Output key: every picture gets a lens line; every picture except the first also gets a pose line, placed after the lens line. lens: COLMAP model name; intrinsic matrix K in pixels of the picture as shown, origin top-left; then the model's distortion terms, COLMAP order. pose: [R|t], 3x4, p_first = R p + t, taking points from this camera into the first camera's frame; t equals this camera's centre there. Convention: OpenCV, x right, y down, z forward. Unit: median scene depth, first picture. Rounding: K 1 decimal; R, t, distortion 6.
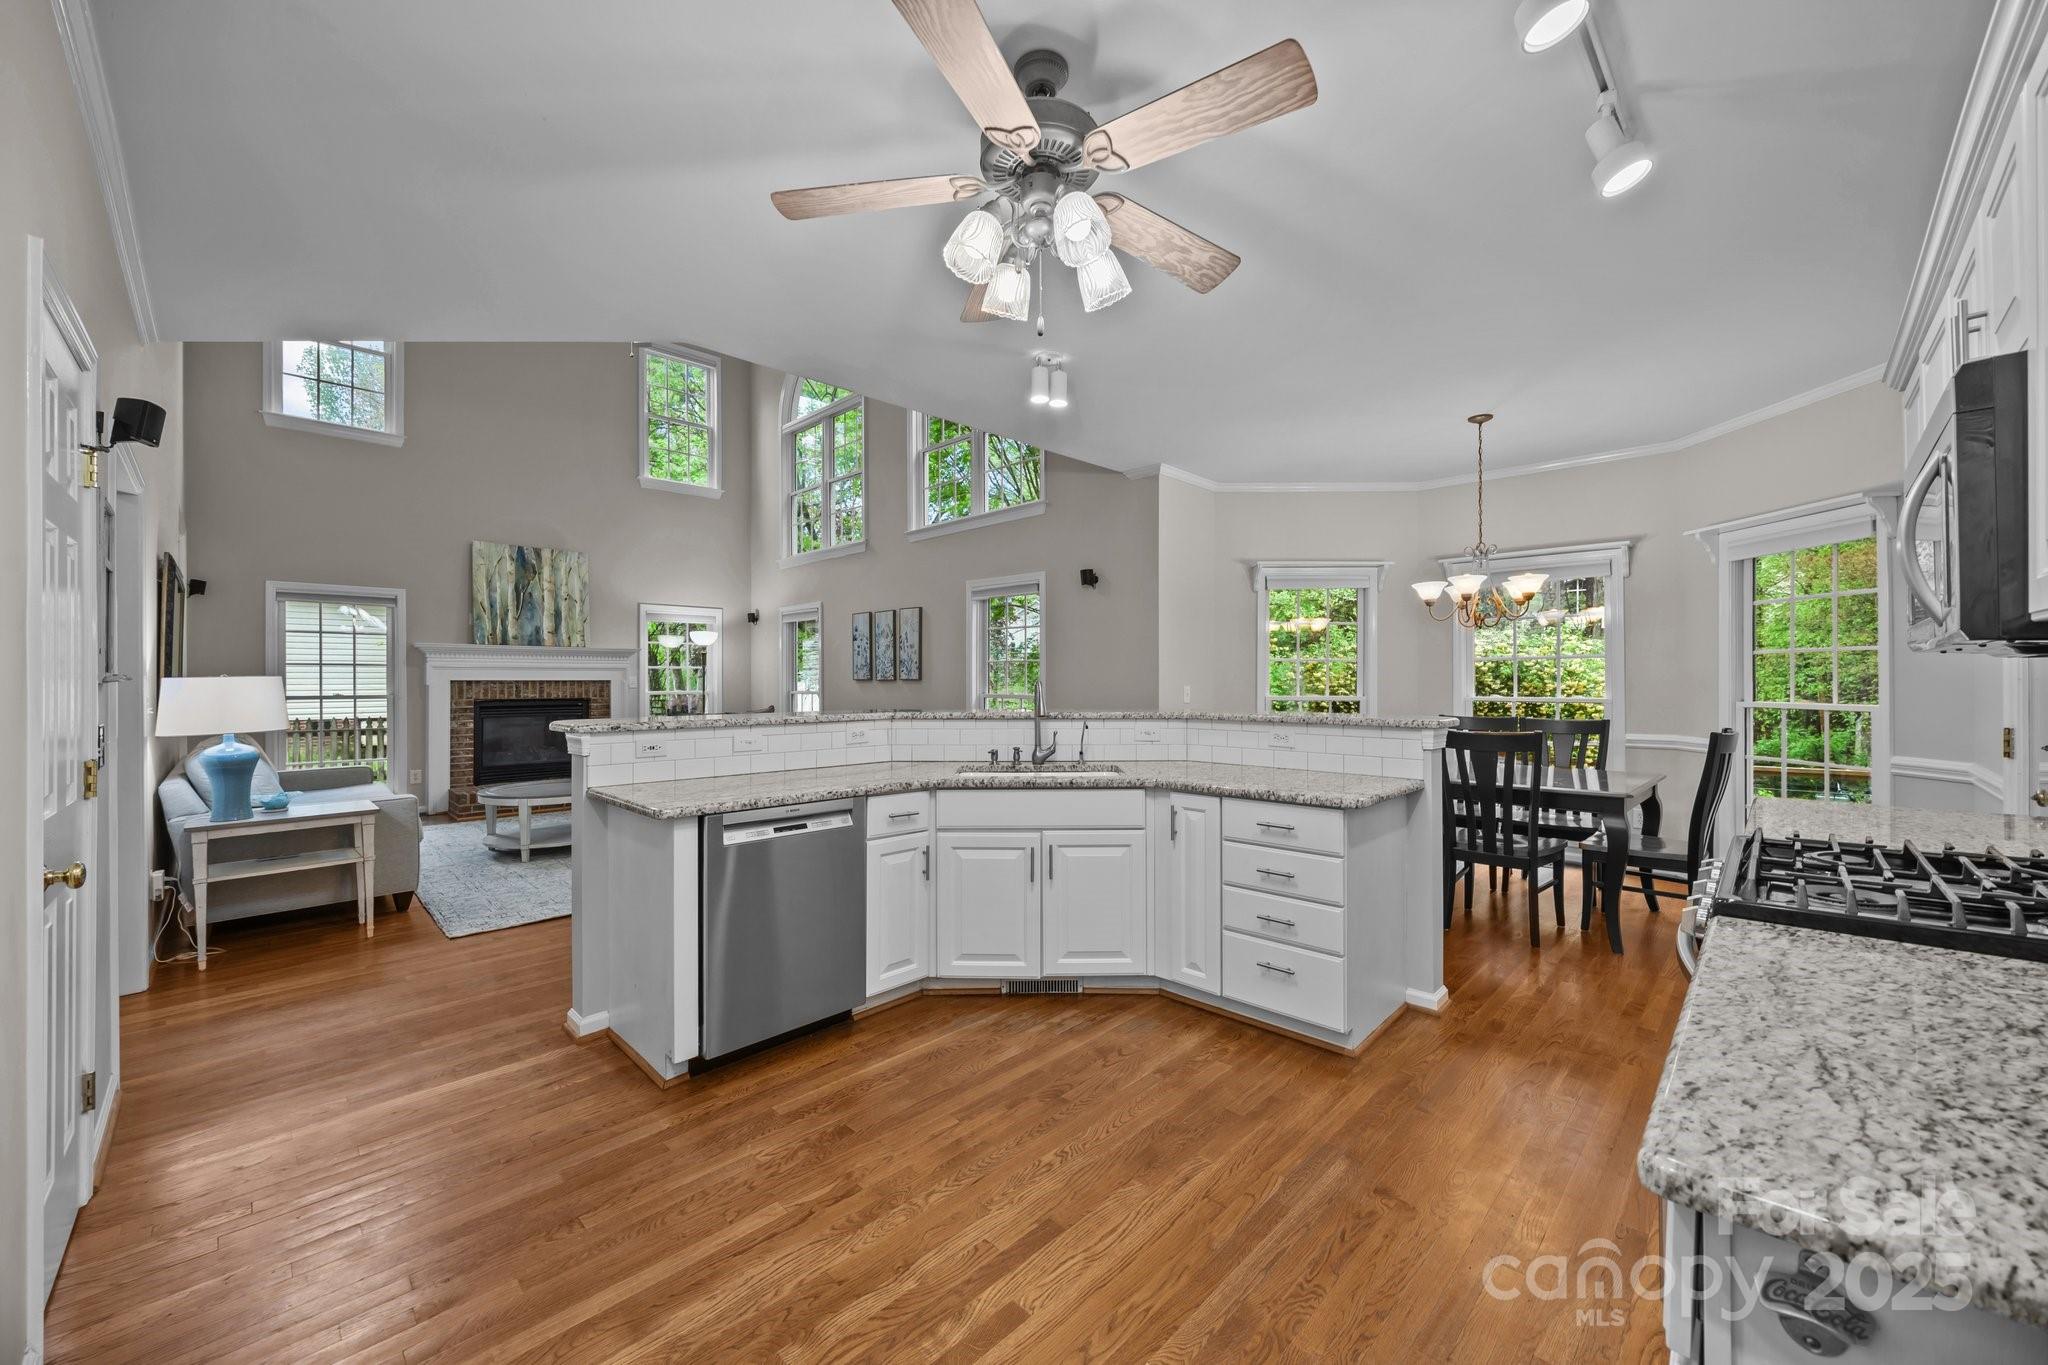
lens RADIAL K [[785.1, 0, 1033.2], [0, 785.1, 676.8], [0, 0, 1]] dist [-0.002184, -0.000113]
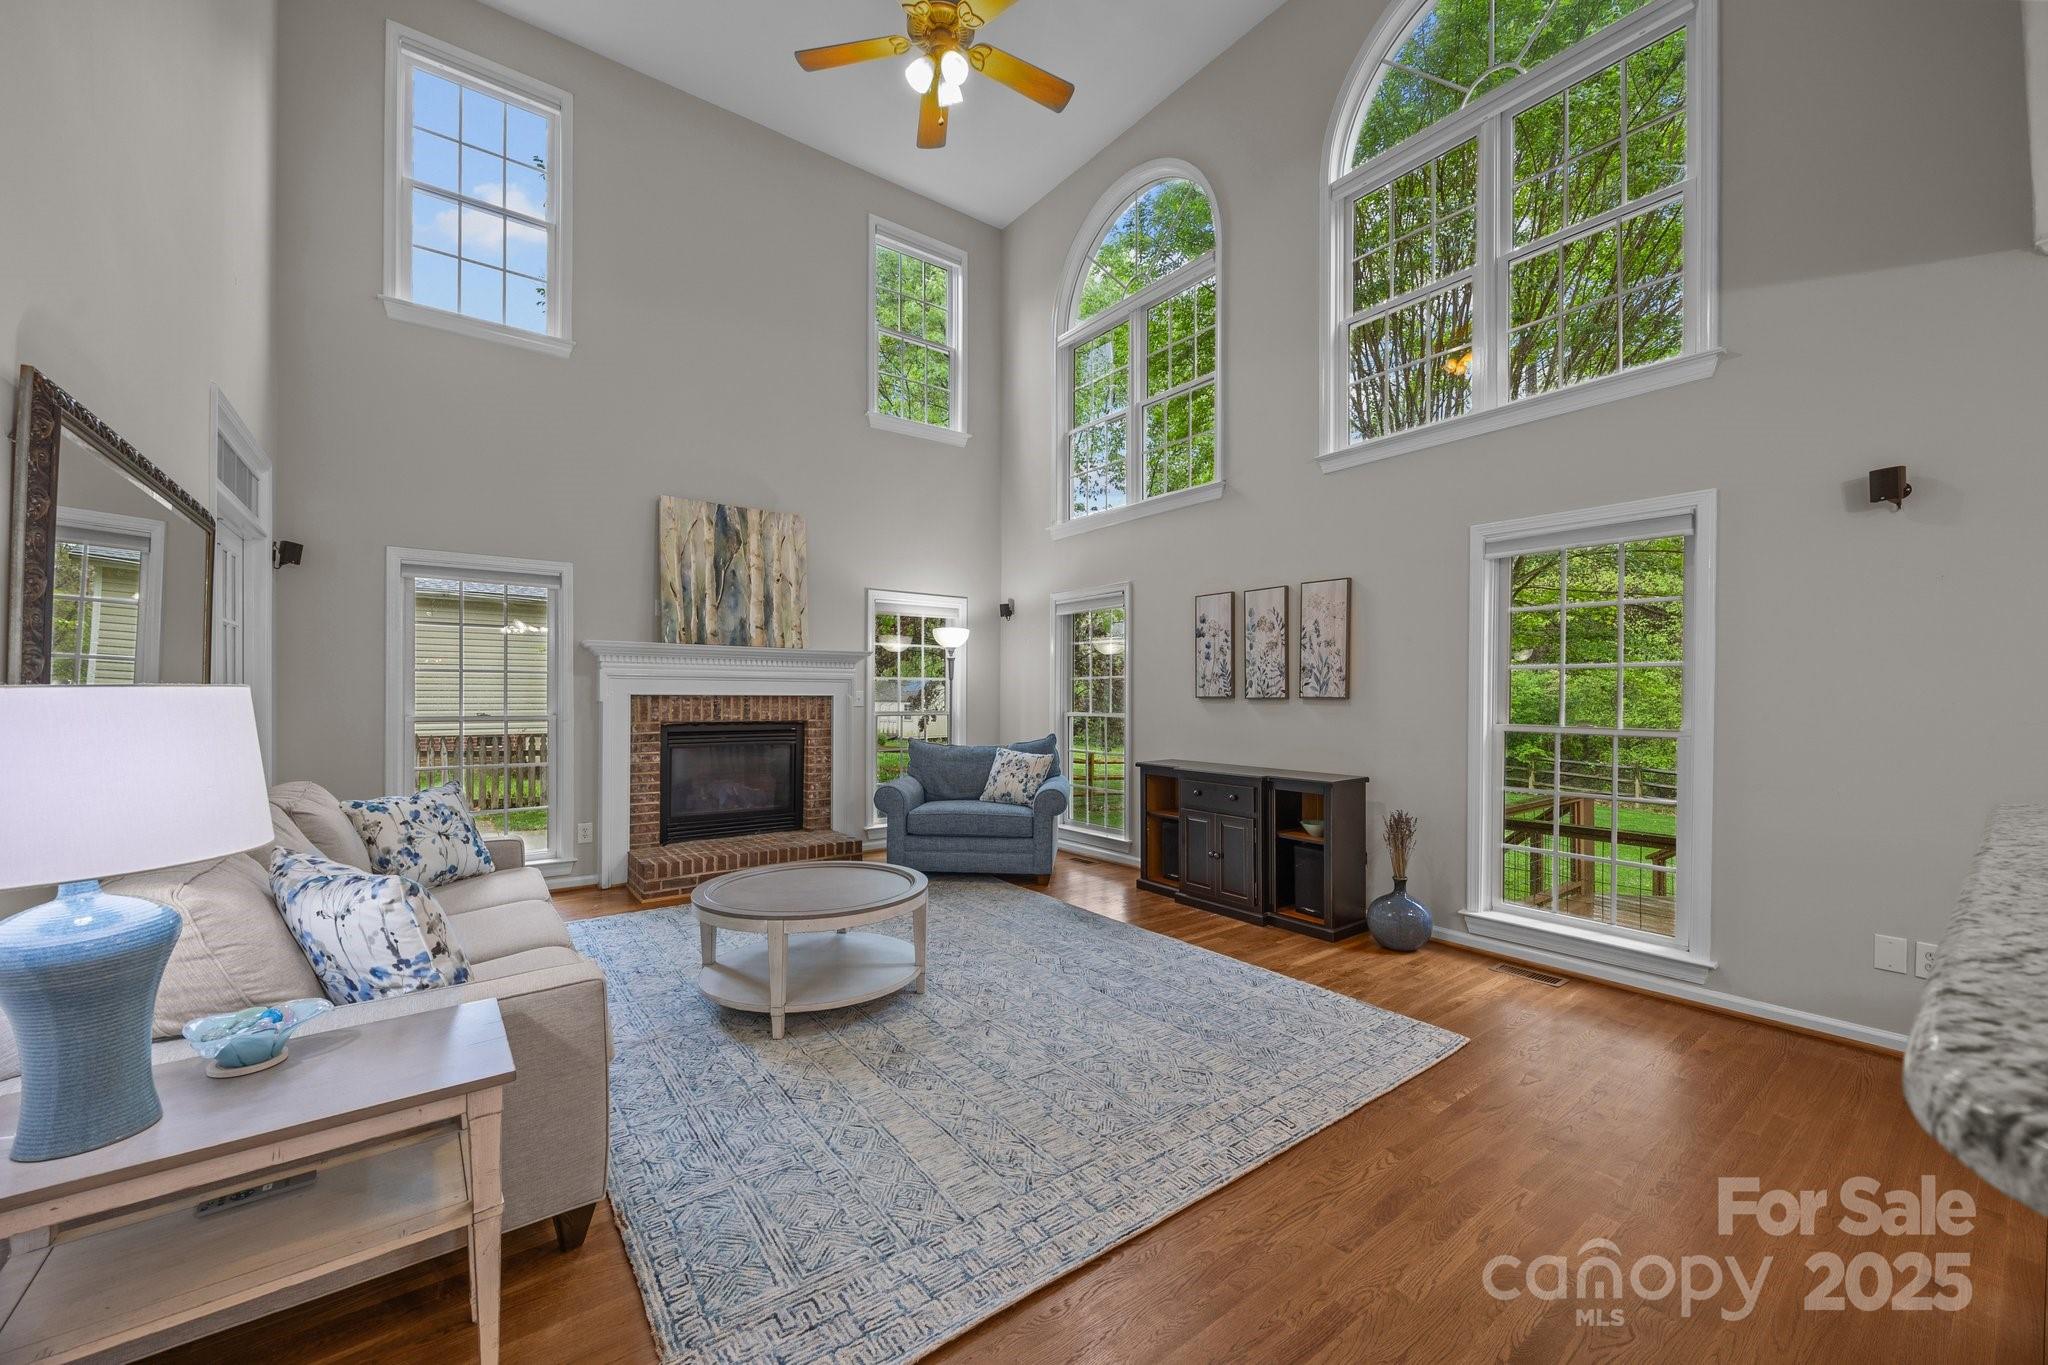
lens RADIAL K [[785.1, 0, 1029.8], [0, 785.1, 692.4], [0, 0, 1]] dist [-0.002184, -0.000113]
pose [[0.989824, 0.005656, -0.142182, -0.285605], [-0.005550, 0.999984, 0.001142, -0.000244], [0.142187, -0.000341, 0.989840, 0.351089]]
